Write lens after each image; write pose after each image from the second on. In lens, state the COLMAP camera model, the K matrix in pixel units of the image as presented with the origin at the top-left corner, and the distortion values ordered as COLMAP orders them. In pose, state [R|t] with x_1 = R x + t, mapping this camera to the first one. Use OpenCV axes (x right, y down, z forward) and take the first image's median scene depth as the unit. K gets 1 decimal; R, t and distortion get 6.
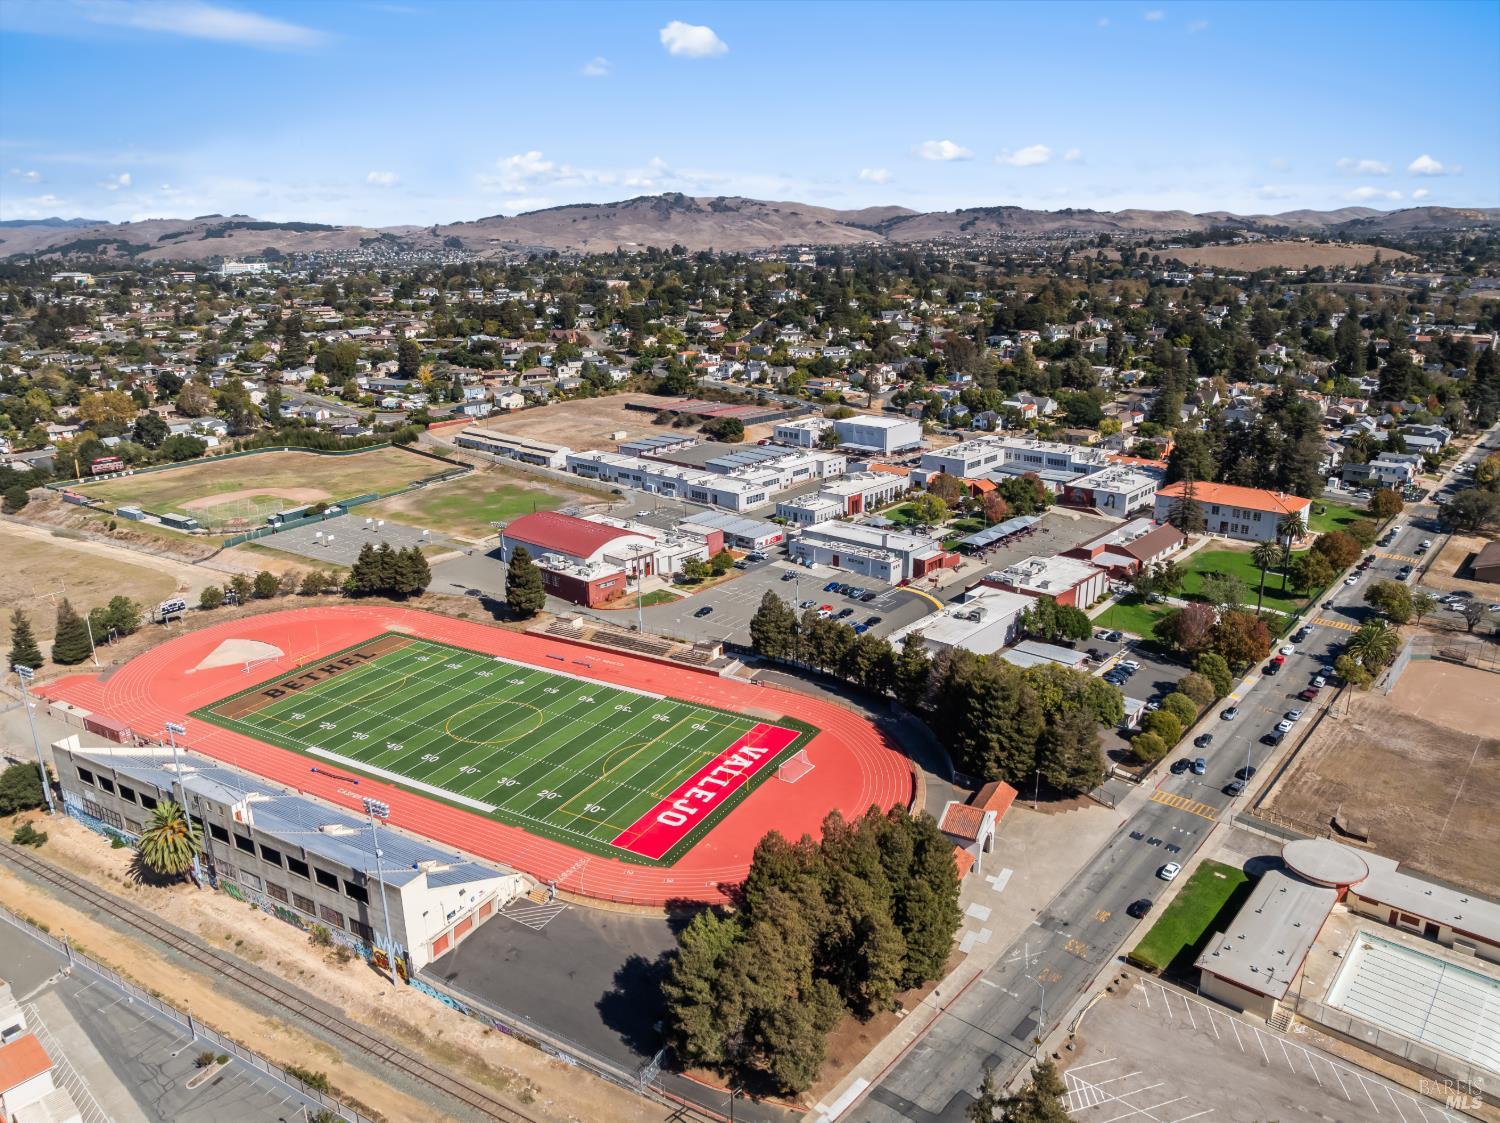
lens RADIAL K [[1058.6, 0, 750.0], [0, 1058.6, 561.5], [0, 0, 1]] dist [-0.033943, 0.003344]
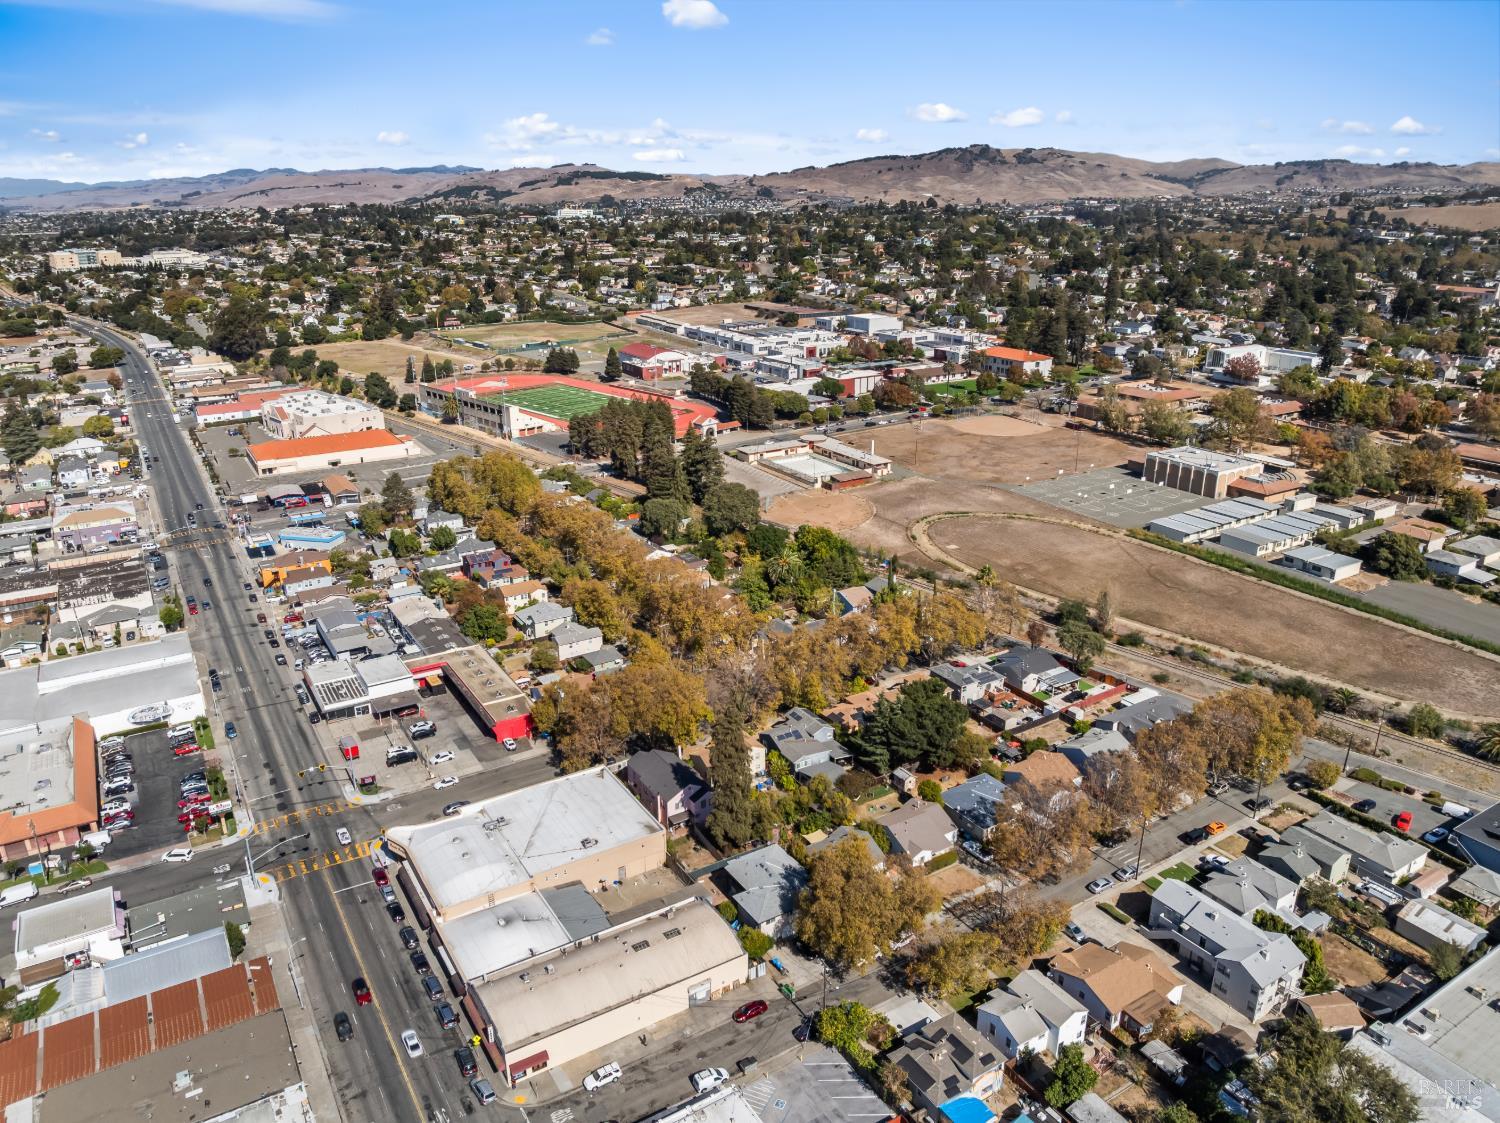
lens RADIAL K [[1058.6, 0, 750.0], [0, 1058.6, 561.5], [0, 0, 1]] dist [-0.033943, 0.003344]
pose [[0.956019, 0.101055, -0.275346, 0.250334], [-0.088736, 0.994430, 0.056871, 0.098379], [0.279559, -0.029937, 0.959662, -0.368635]]
